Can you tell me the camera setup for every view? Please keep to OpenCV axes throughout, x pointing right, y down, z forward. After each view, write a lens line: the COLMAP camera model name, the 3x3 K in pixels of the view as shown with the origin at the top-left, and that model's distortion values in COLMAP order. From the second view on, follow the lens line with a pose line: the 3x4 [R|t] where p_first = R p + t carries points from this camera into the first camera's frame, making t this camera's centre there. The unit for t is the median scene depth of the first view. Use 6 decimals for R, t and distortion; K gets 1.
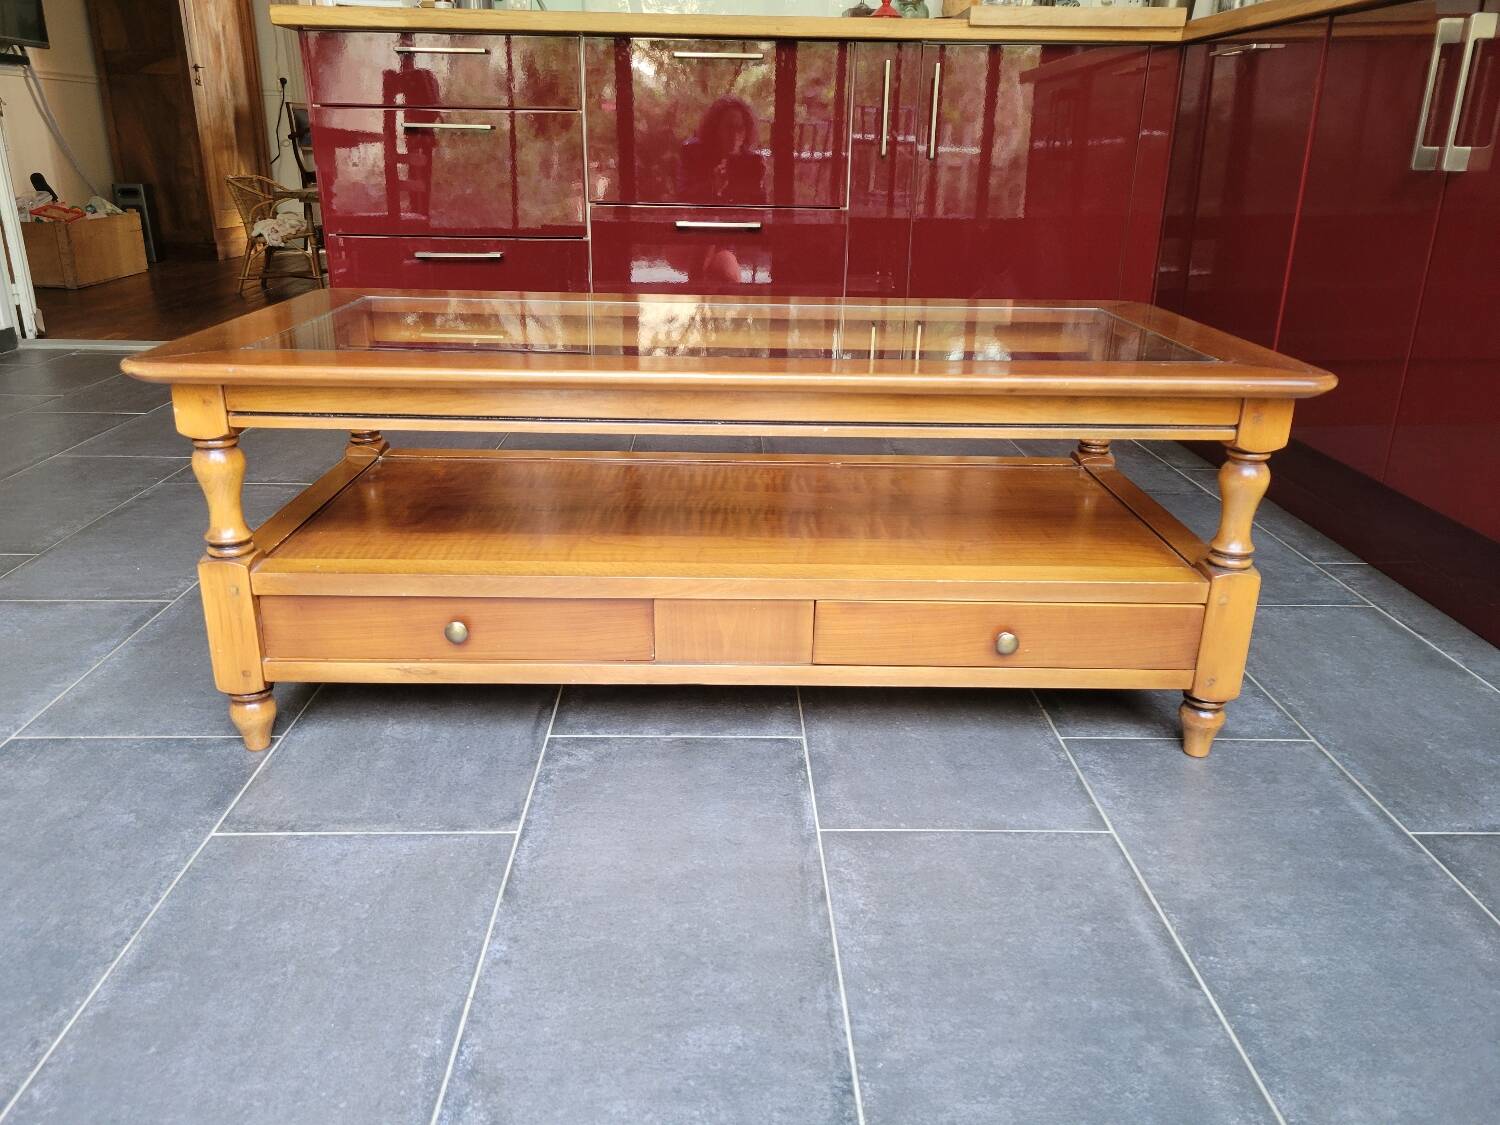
lens RADIAL K [[1126.3, 0, 747.5], [0, 1126.3, 546.1], [0, 0, 1]] dist [0.064875, -0.051727]
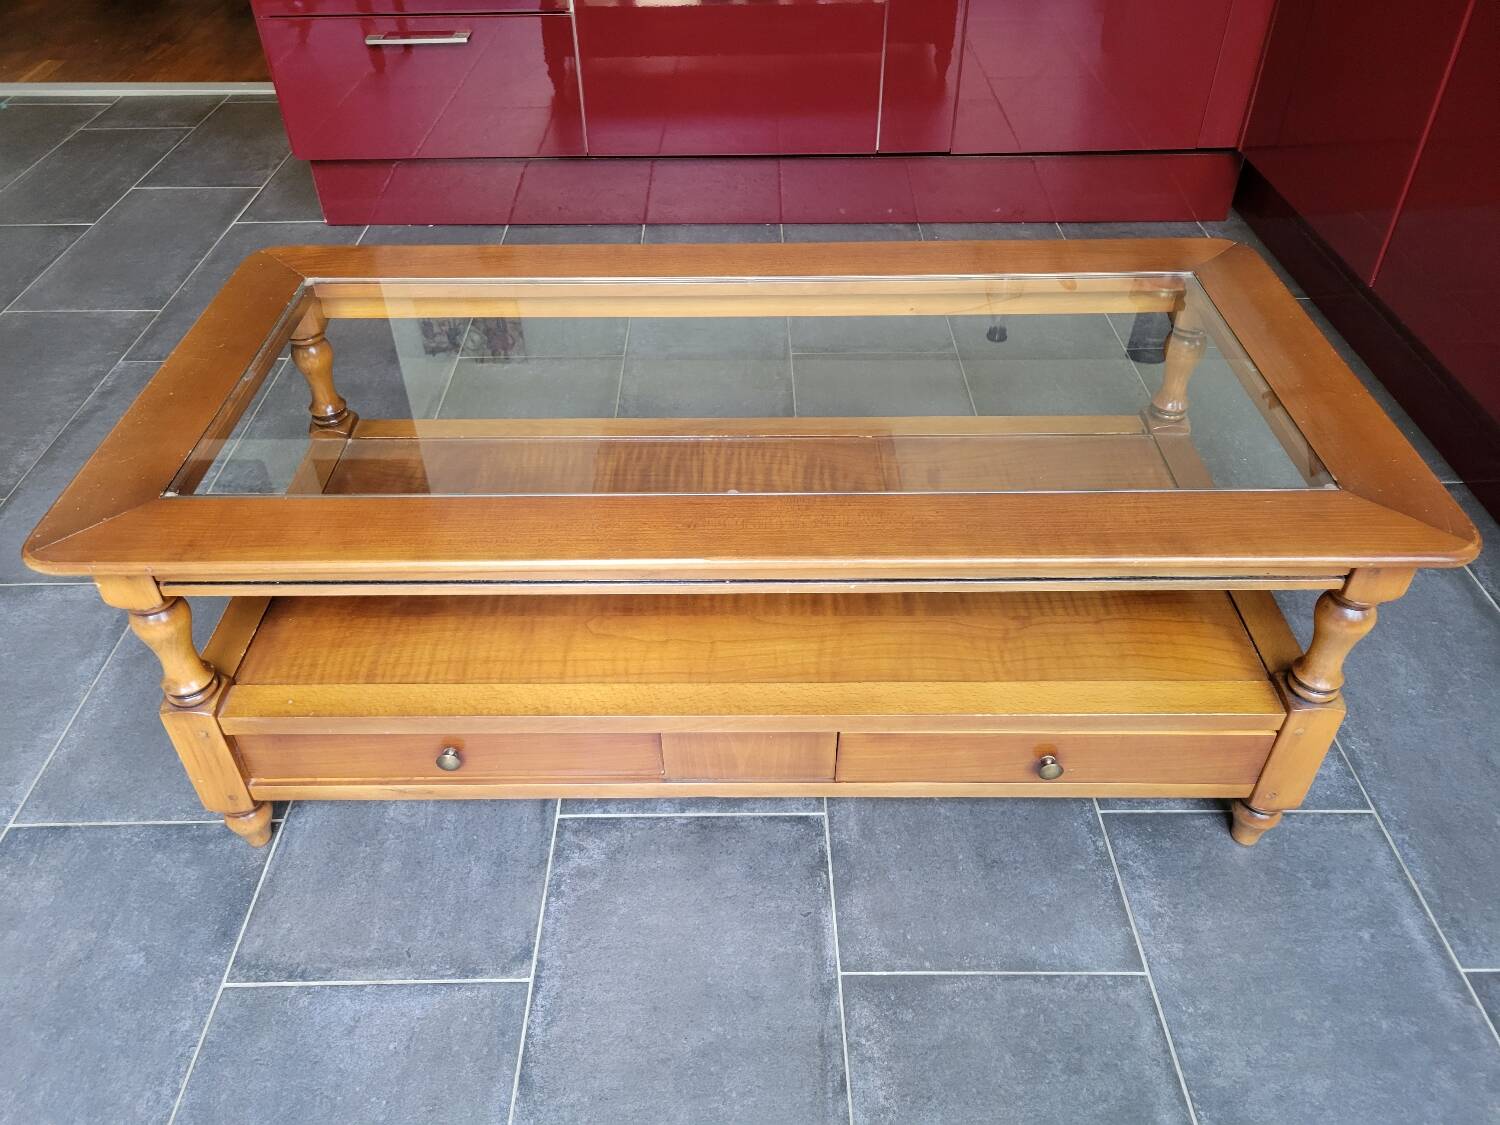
lens RADIAL K [[1126.3, 0, 736.8], [0, 1126.3, 548.7], [0, 0, 1]] dist [0.064875, -0.051727]
pose [[0.999347, -0.008258, -0.035169, 0.011927], [0.019810, 0.939363, 0.342351, -0.412342], [0.030209, -0.342825, 0.938914, 0.204234]]
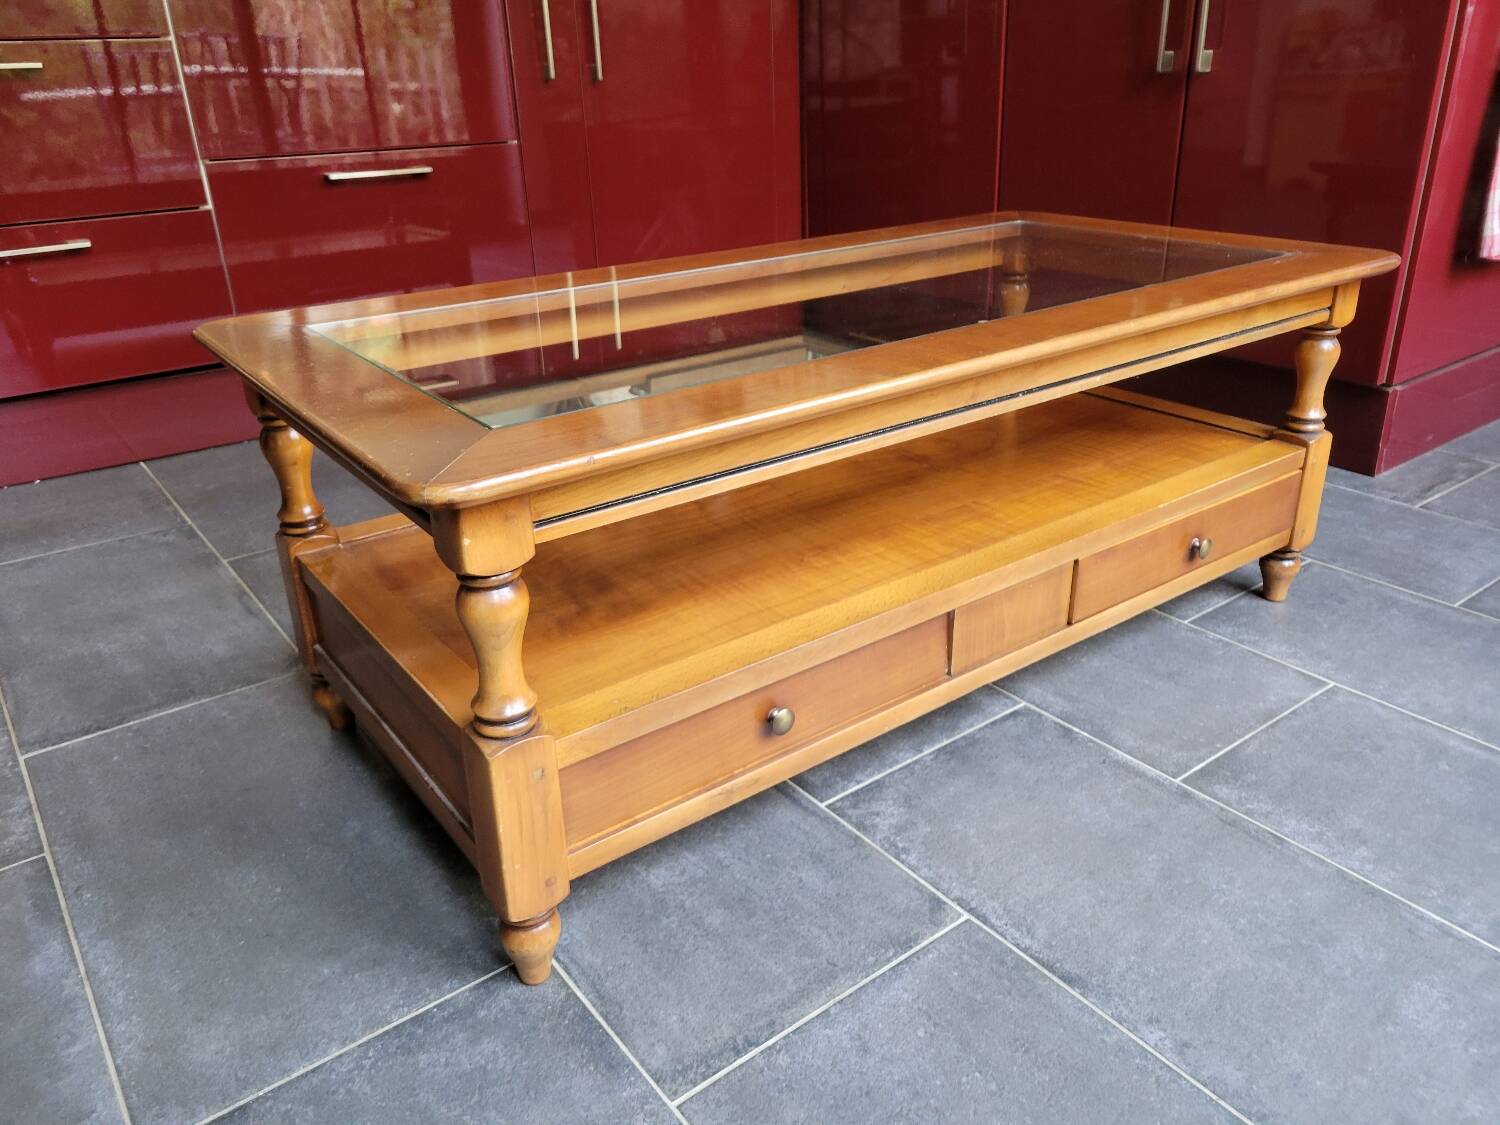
lens RADIAL K [[1126.3, 0, 766.0], [0, 1126.3, 537.4], [0, 0, 1]] dist [0.064875, -0.051727]
pose [[0.806344, -0.263510, 0.529501, -0.671832], [0.230012, 0.964503, 0.129720, -0.158463], [-0.544888, 0.017193, 0.838332, 0.352261]]
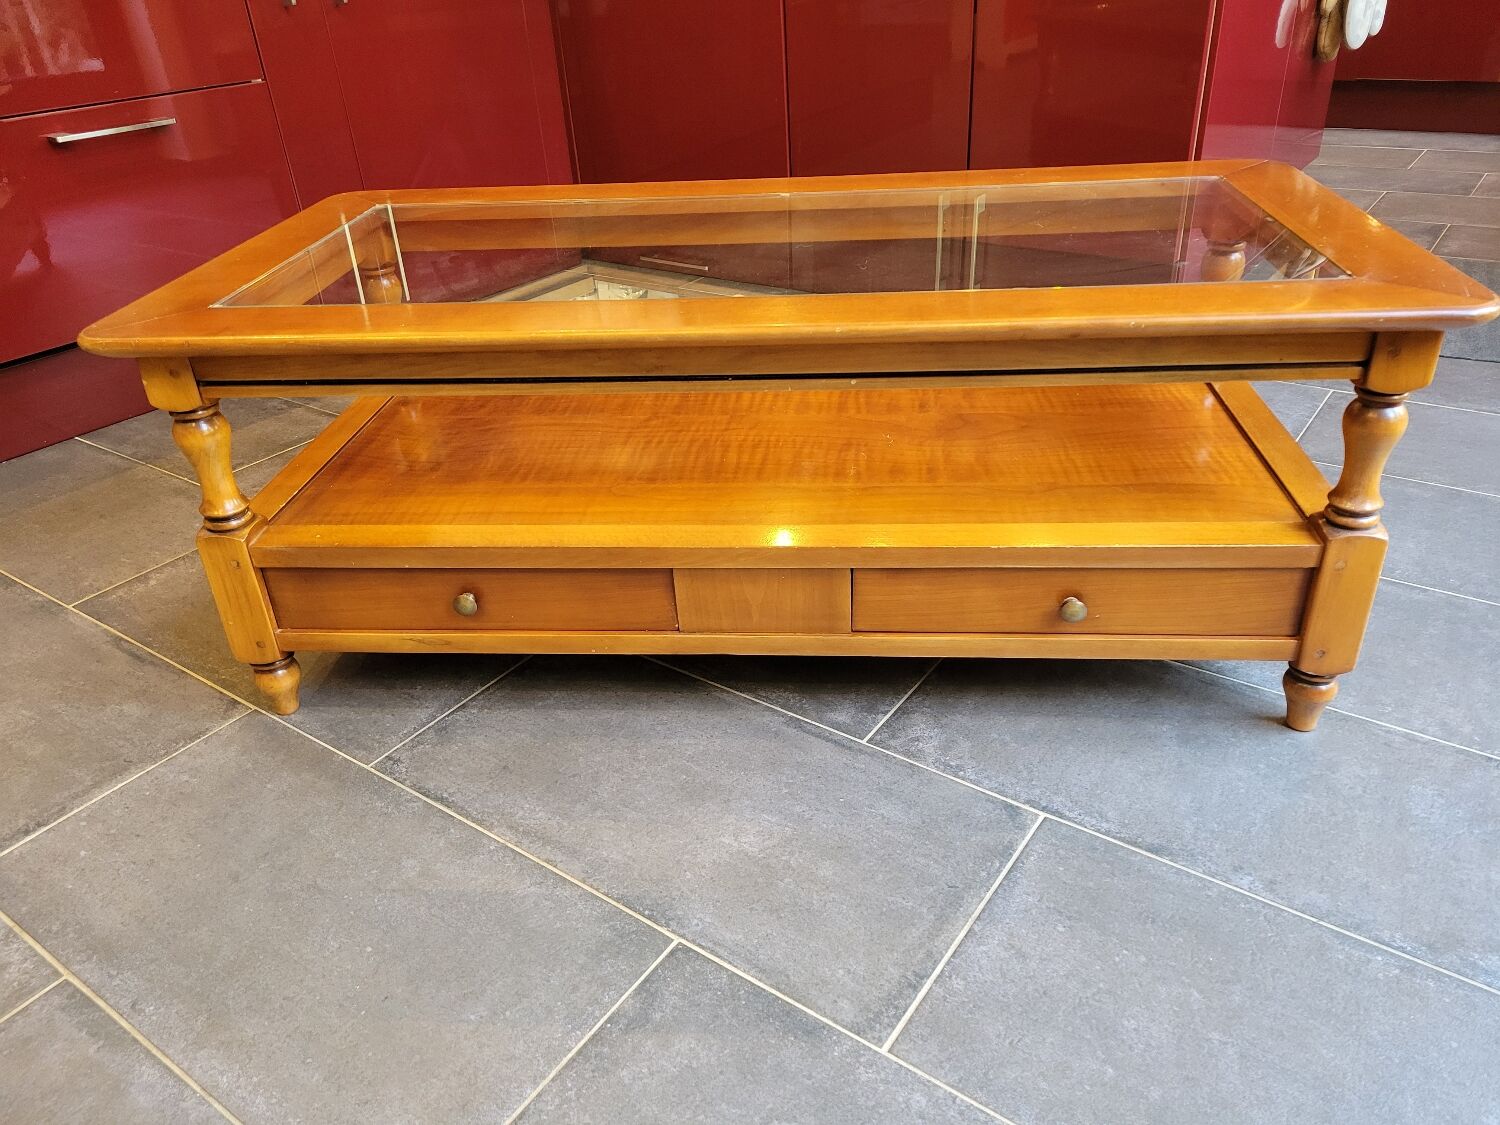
lens RADIAL K [[1126.3, 0, 752.1], [0, 1126.3, 552.9], [0, 0, 1]] dist [0.064875, -0.051727]
pose [[0.597819, -0.432670, 0.674840, -0.843165], [0.324122, 0.900416, 0.290166, -0.274397], [-0.733183, 0.045264, 0.678524, 0.516522]]
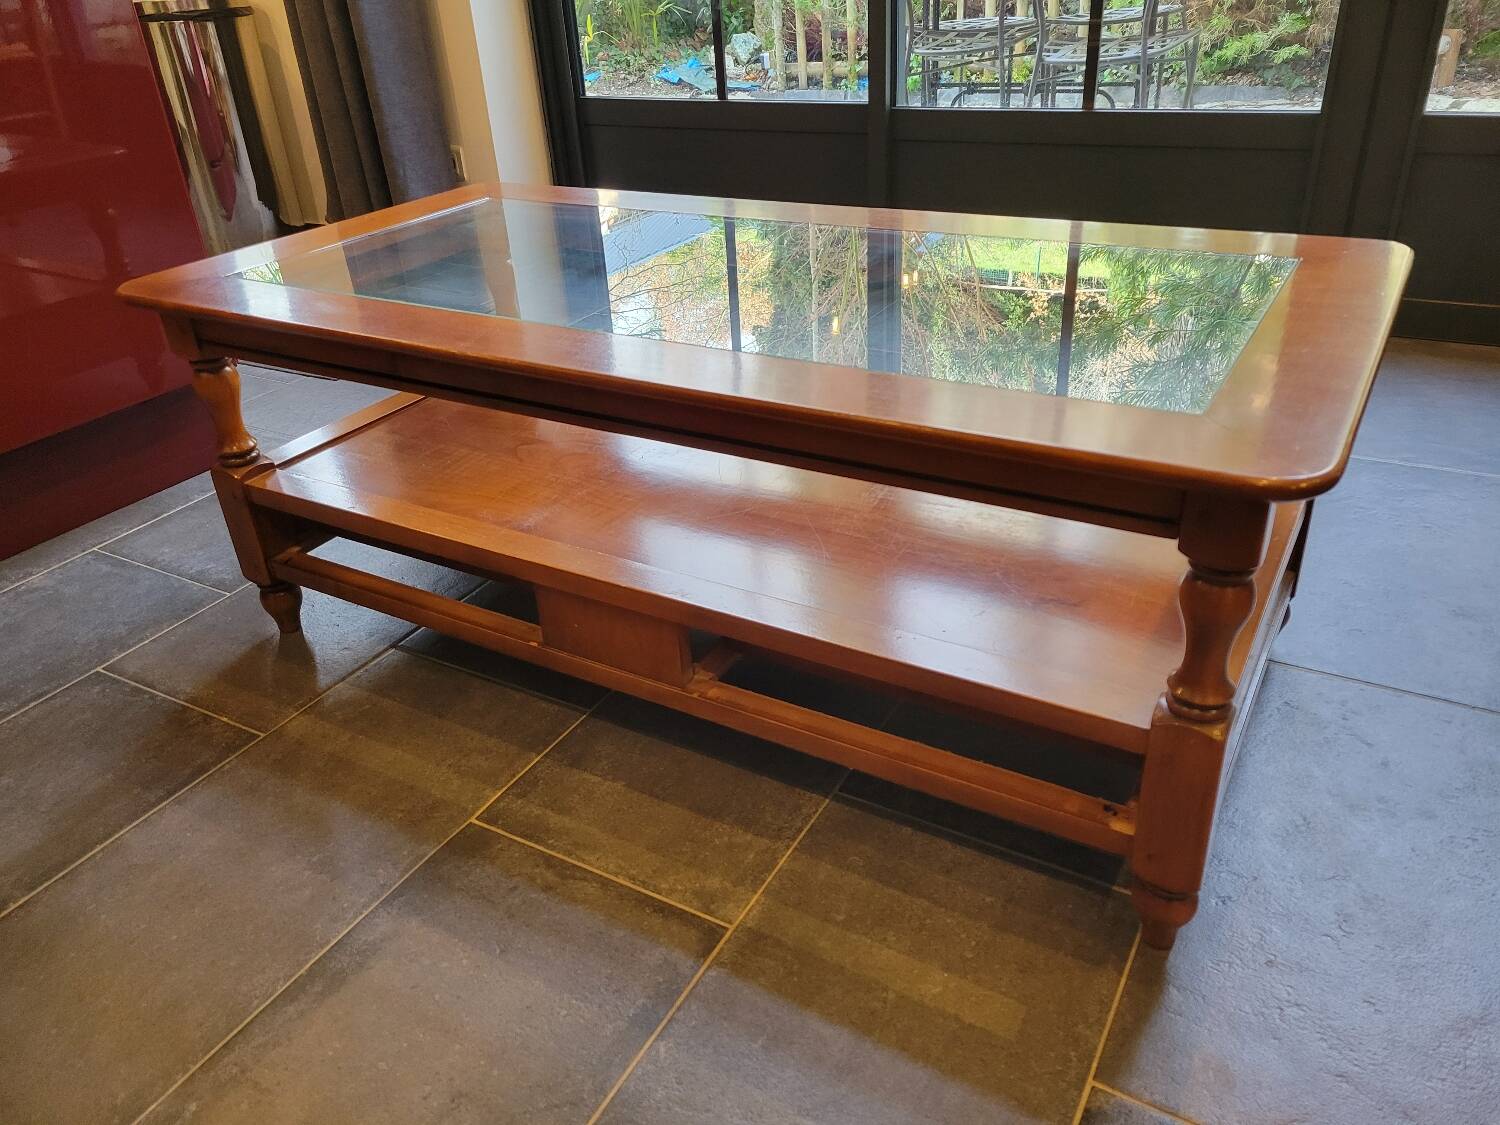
lens RADIAL K [[1126.3, 0, 759.2], [0, 1126.3, 550.7], [0, 0, 1]] dist [0.064875, -0.051727]
pose [[-0.853945, -0.221429, 0.470900, -0.544518], [0.210062, 0.681244, 0.701271, -0.731581], [-0.476080, 0.697765, -0.535231, 1.839434]]
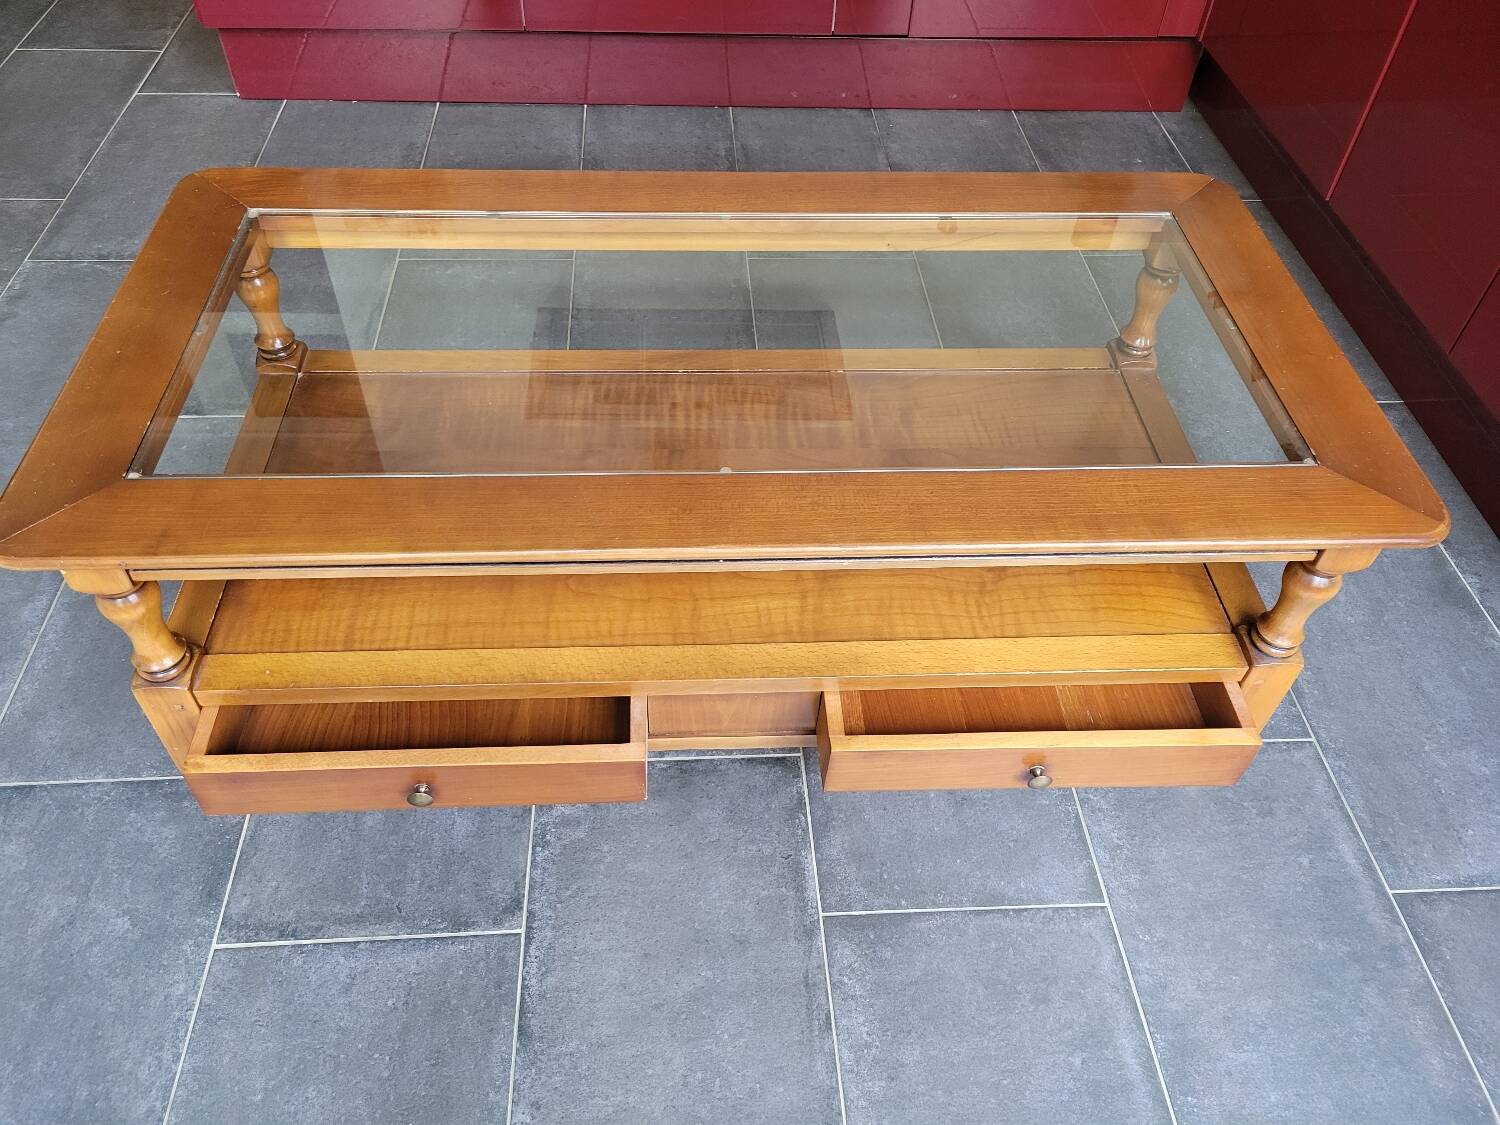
lens RADIAL K [[1126.3, 0, 741.0], [0, 1126.3, 539.9], [0, 0, 1]] dist [0.064875, -0.051727]
pose [[0.999246, -0.014442, 0.036046, -0.039206], [-0.003673, 0.888946, 0.457997, -0.497029], [-0.038658, -0.457784, 0.888223, 0.247614]]
